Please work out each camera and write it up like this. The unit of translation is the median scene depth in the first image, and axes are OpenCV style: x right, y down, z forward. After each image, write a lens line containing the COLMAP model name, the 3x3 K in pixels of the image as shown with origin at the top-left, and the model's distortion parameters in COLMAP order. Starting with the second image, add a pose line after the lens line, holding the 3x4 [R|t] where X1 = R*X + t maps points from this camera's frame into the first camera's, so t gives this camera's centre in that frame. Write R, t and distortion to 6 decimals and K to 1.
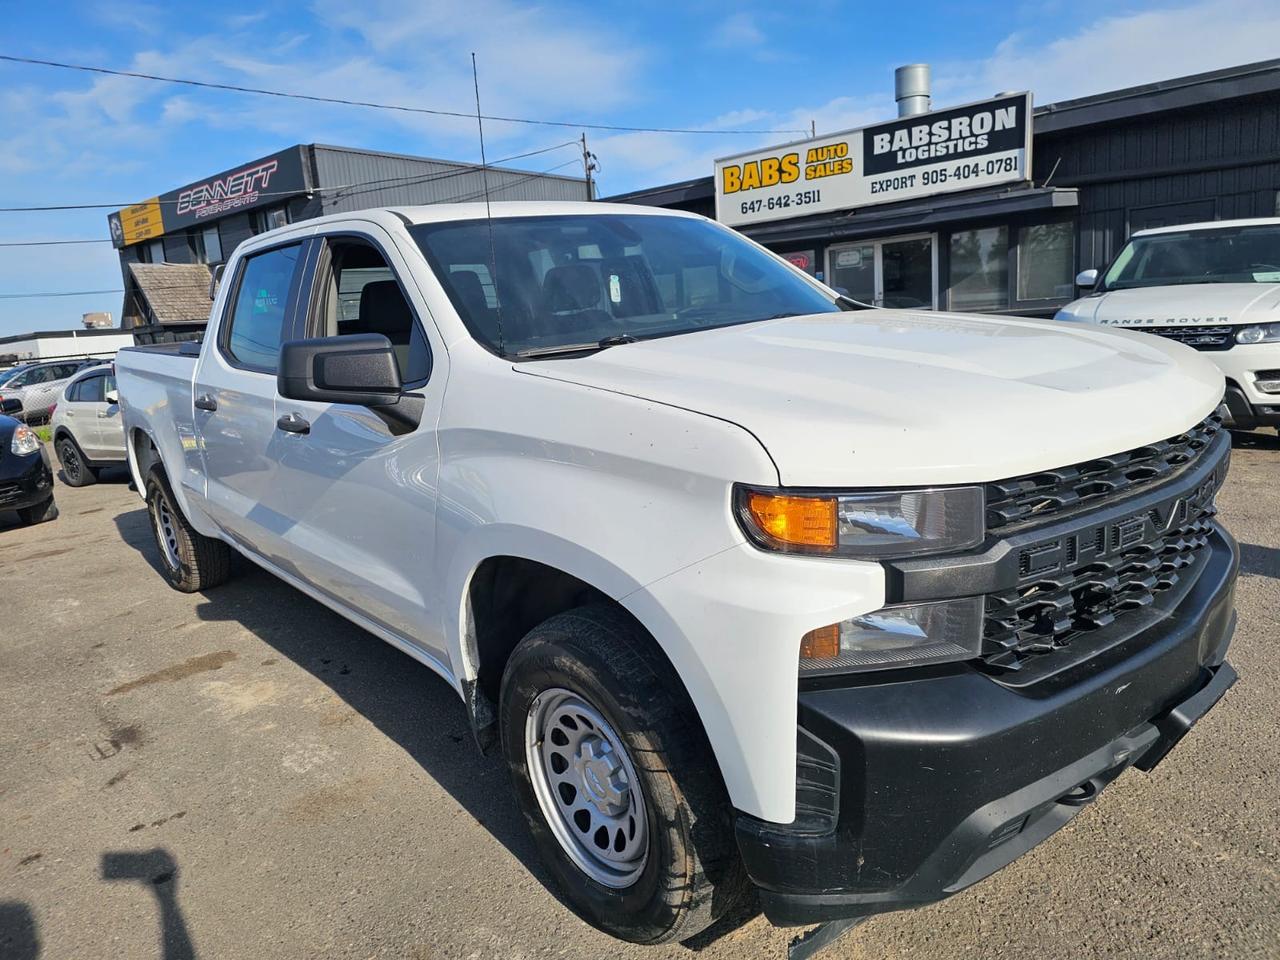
lens RADIAL K [[857.0, 0, 641.2], [0, 857.0, 469.8], [0, 0, 1]] dist [0.052968, -0.048304]
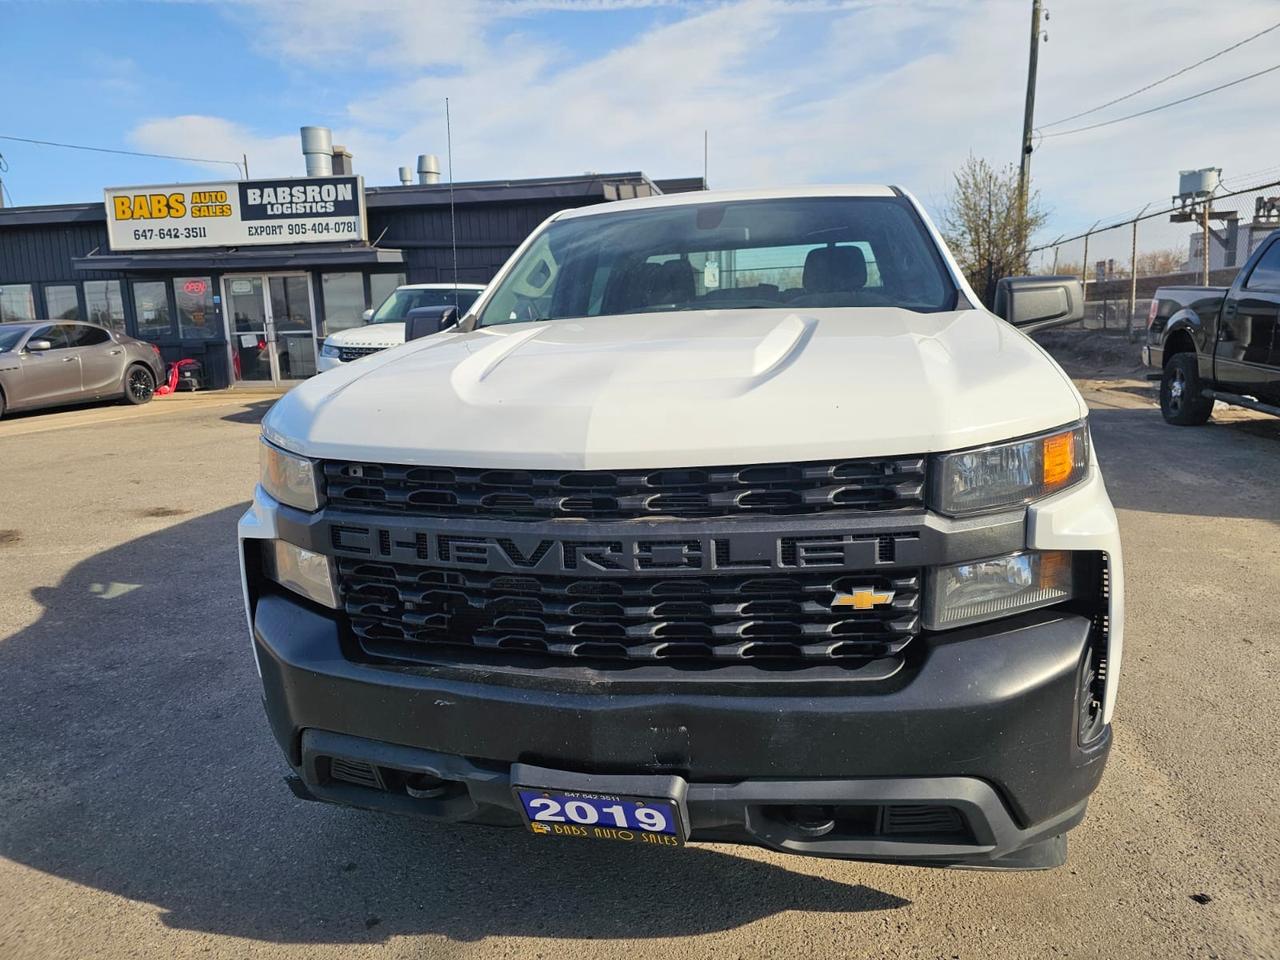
lens RADIAL K [[857.0, 0, 635.3], [0, 857.0, 468.5], [0, 0, 1]] dist [0.052968, -0.048304]
pose [[0.857548, -0.040202, 0.512830, 0.099920], [0.055435, 0.998358, -0.014435, 0.059958], [-0.511407, 0.040808, 0.858369, -0.336780]]
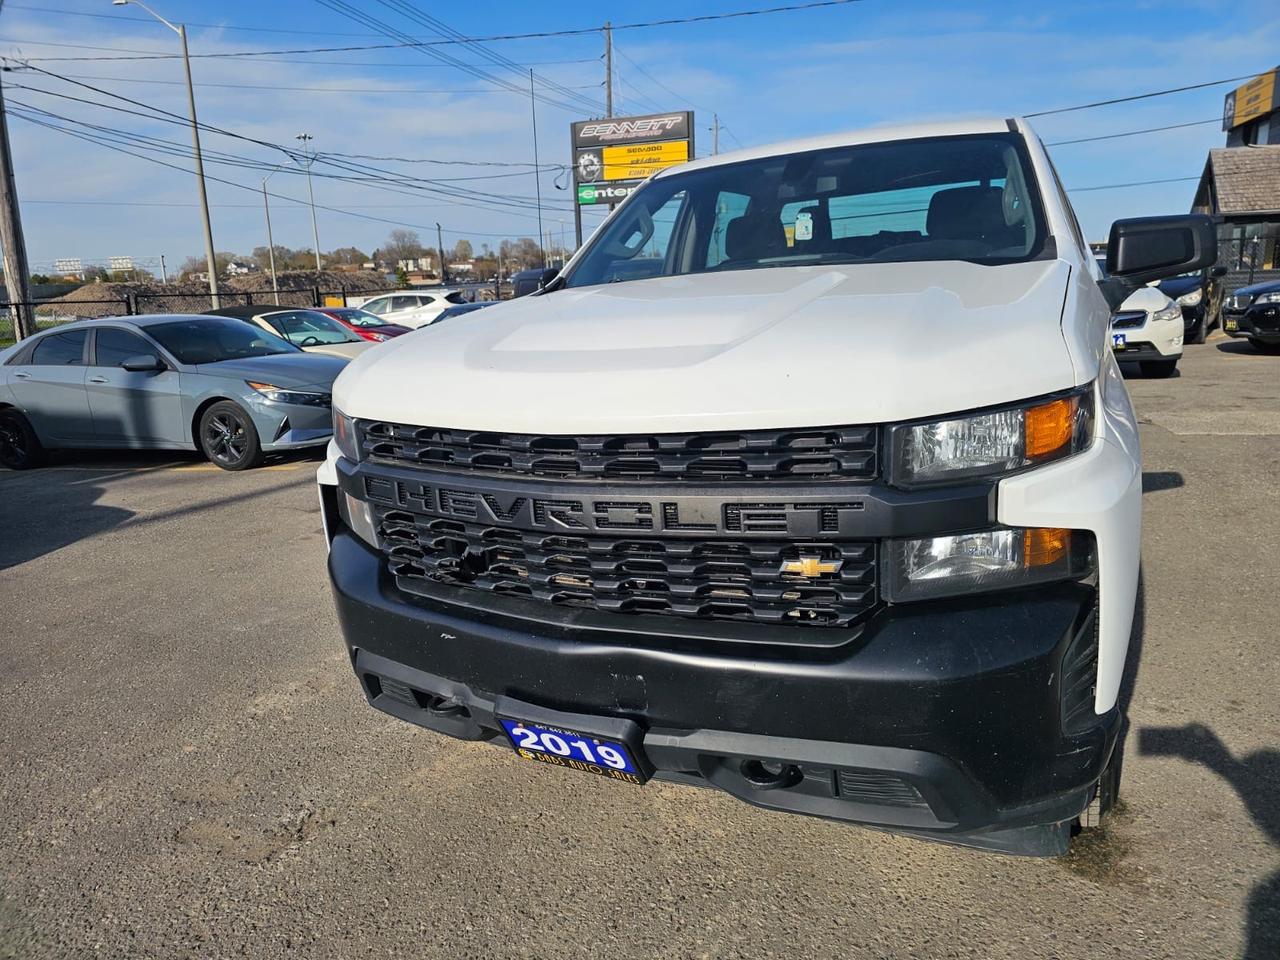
lens RADIAL K [[854.8, 0, 624.9], [0, 854.8, 467.2], [0, 0, 1]] dist [0.053842, -0.047843]
pose [[0.959630, -0.044574, 0.277711, 0.133532], [0.036462, 0.998746, 0.034309, 0.058949], [-0.278892, -0.022798, 0.960052, -0.359494]]
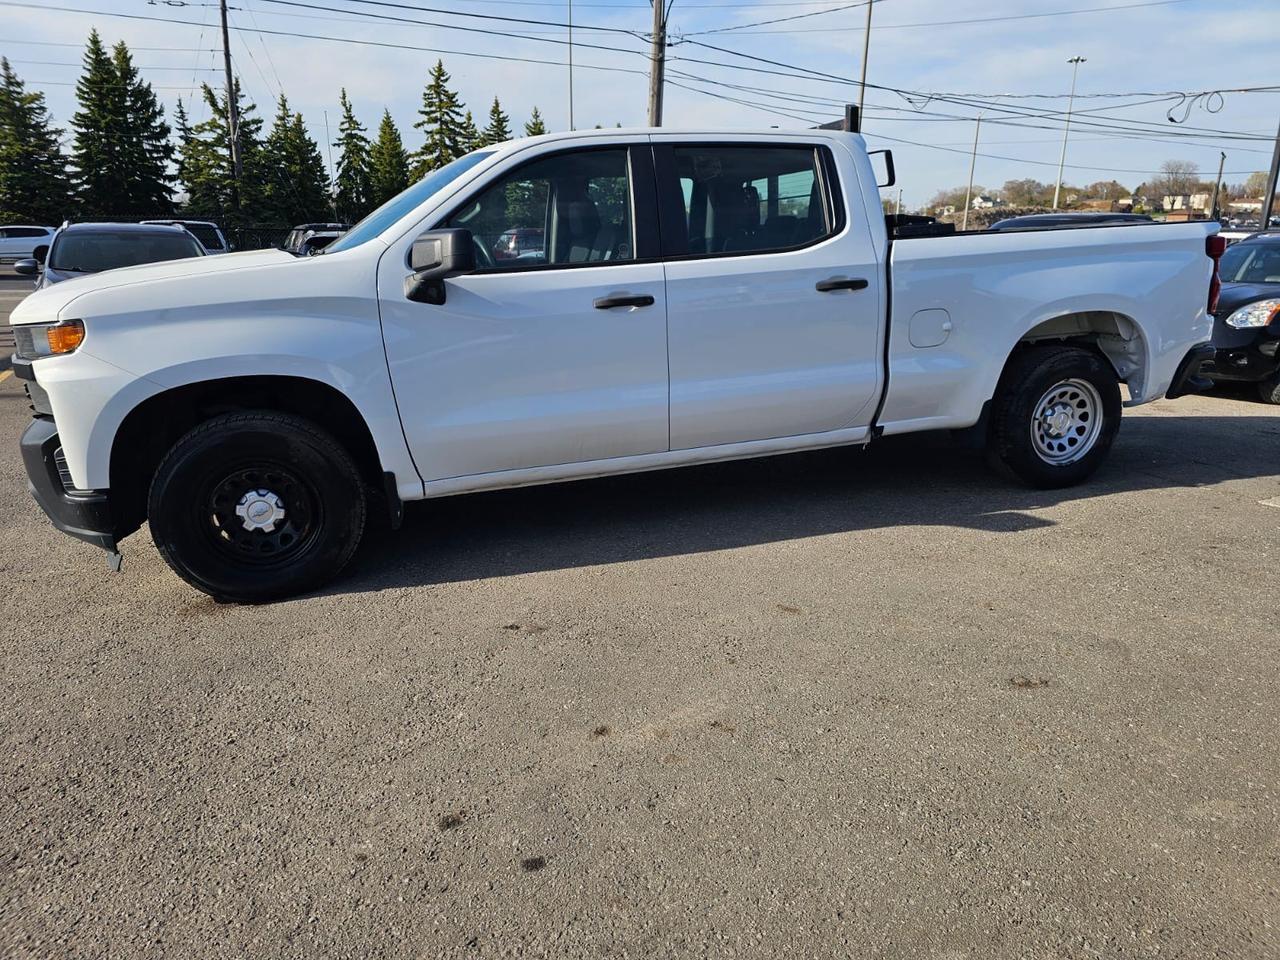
lens RADIAL K [[857.0, 0, 638.2], [0, 857.0, 485.7], [0, 0, 1]] dist [0.052968, -0.048304]
pose [[0.876057, 0.194471, -0.441253, 0.519028], [-0.135397, 0.977462, 0.161976, 0.036013], [0.462808, -0.082156, 0.882643, -0.410585]]
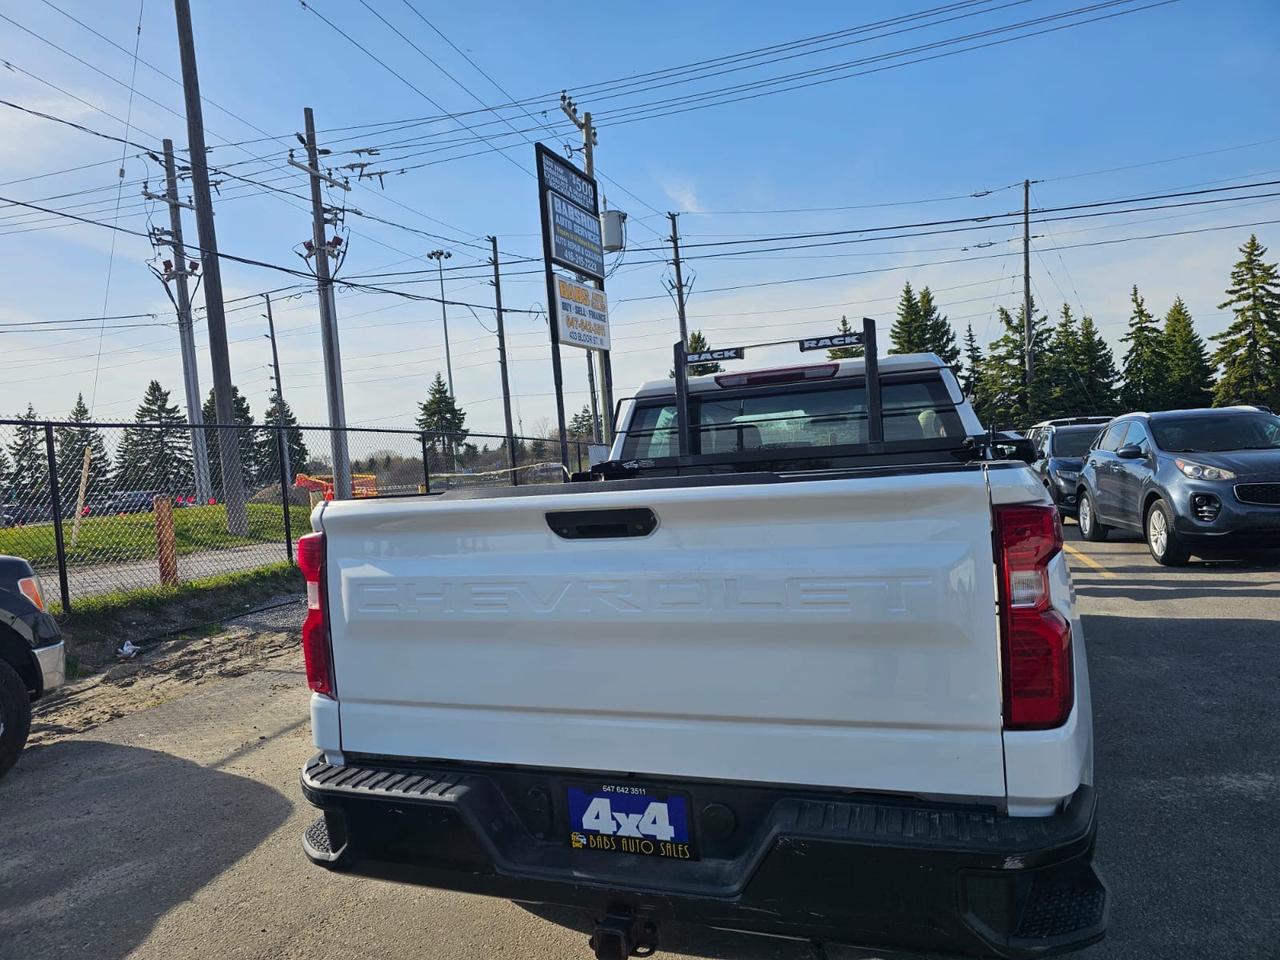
lens RADIAL K [[857.0, 0, 631.6], [0, 857.0, 477.9], [0, 0, 1]] dist [0.052968, -0.048304]
pose [[0.293461, 0.055113, -0.954381, 0.353185], [-0.103637, 0.994287, 0.025551, 0.094667], [0.950337, 0.091411, 0.297496, -0.670152]]
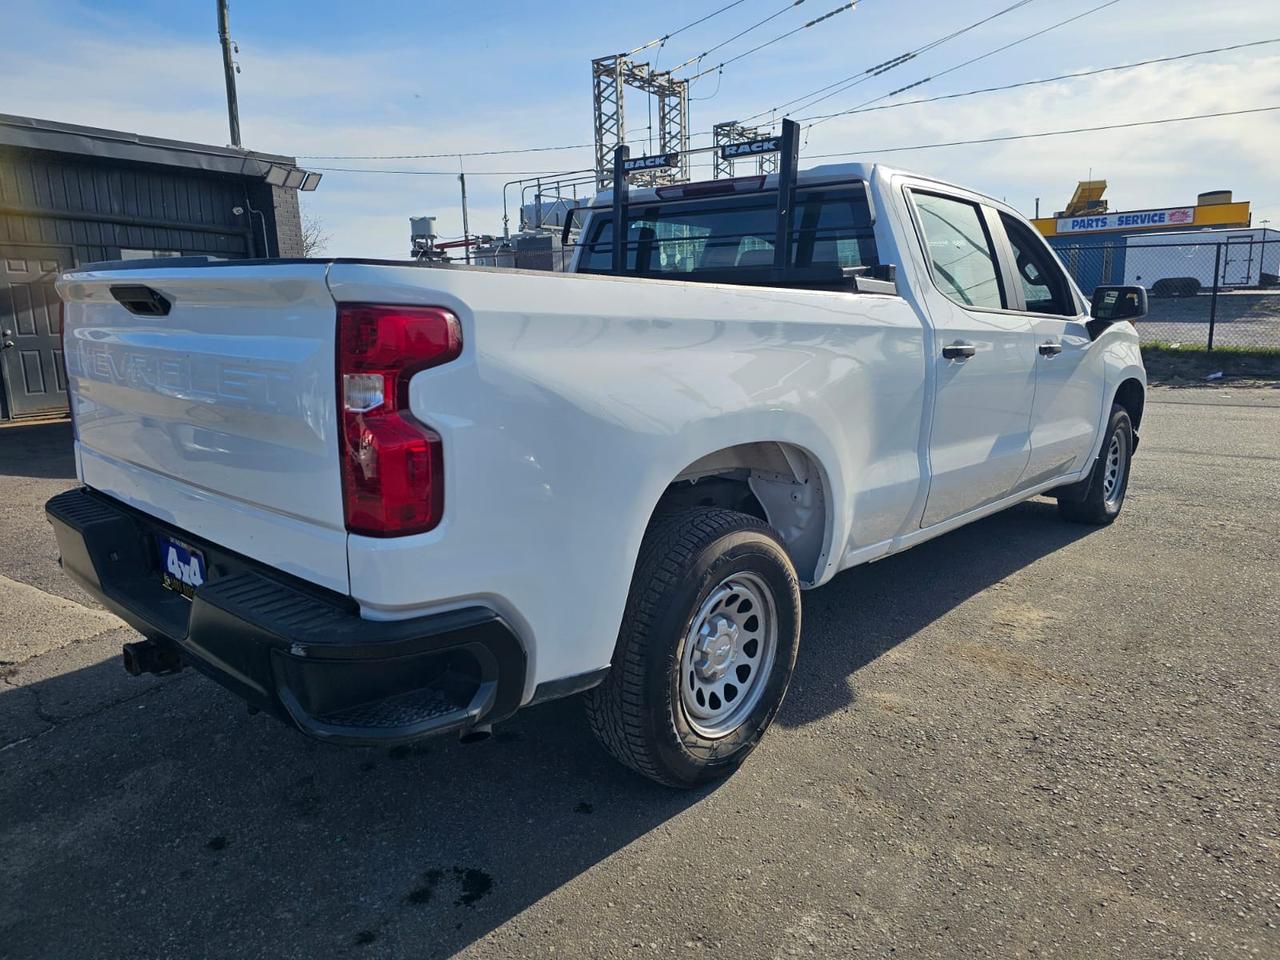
lens RADIAL K [[857.0, 0, 638.5], [0, 857.0, 477.5], [0, 0, 1]] dist [0.052968, -0.048304]
pose [[-0.082849, 0.248567, -0.965065, 0.368010], [-0.163552, 0.951872, 0.259209, 0.079848], [0.983050, 0.179314, -0.038208, -0.512201]]
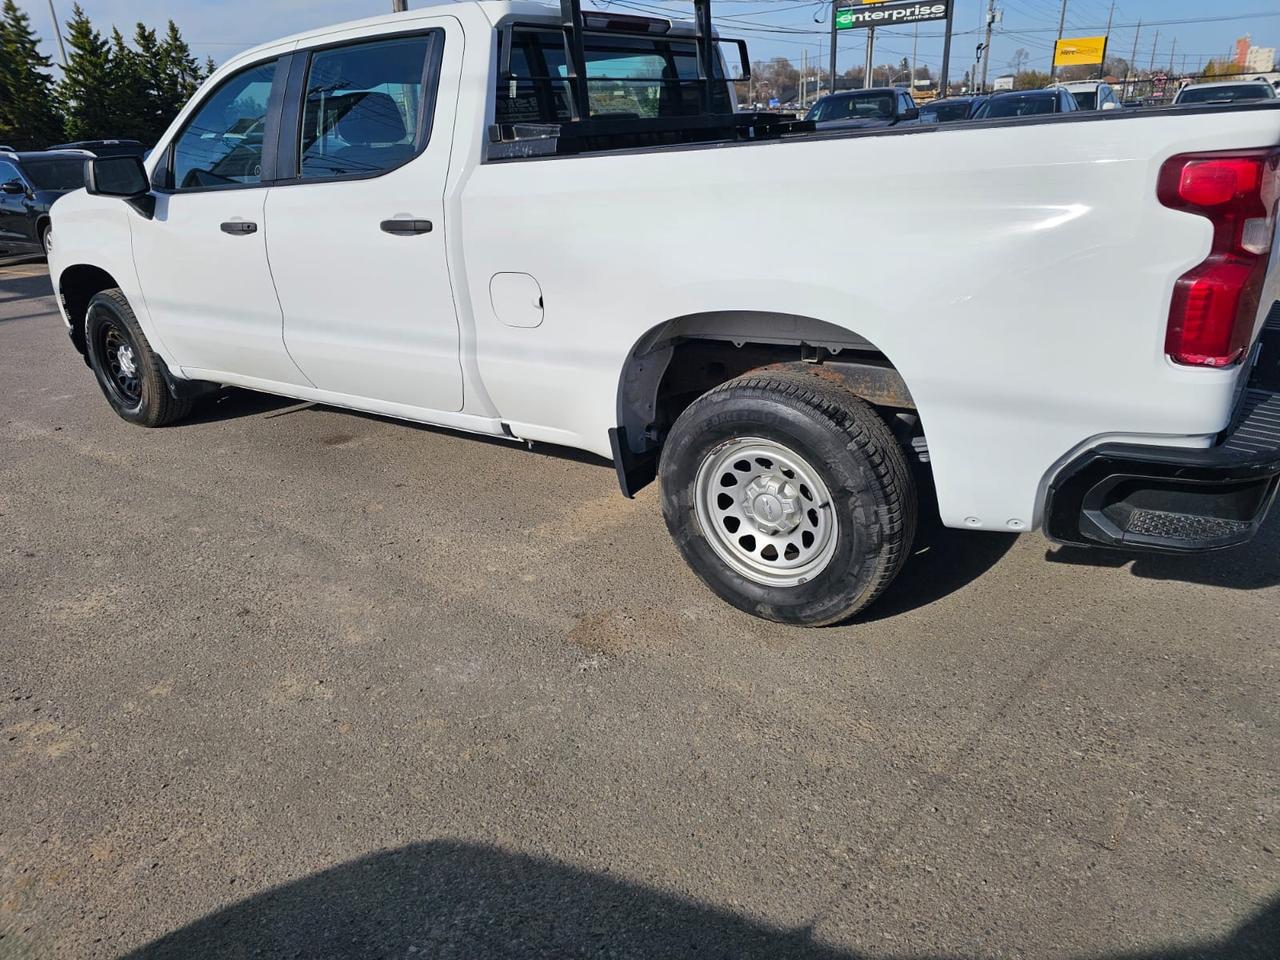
lens RADIAL K [[857.0, 0, 627.7], [0, 857.0, 463.9], [0, 0, 1]] dist [0.052968, -0.048304]
pose [[0.999877, -0.003806, 0.015227, 0.037915], [0.000584, 0.978498, 0.206258, 0.140775], [-0.015685, -0.206223, 0.978379, -0.828892]]
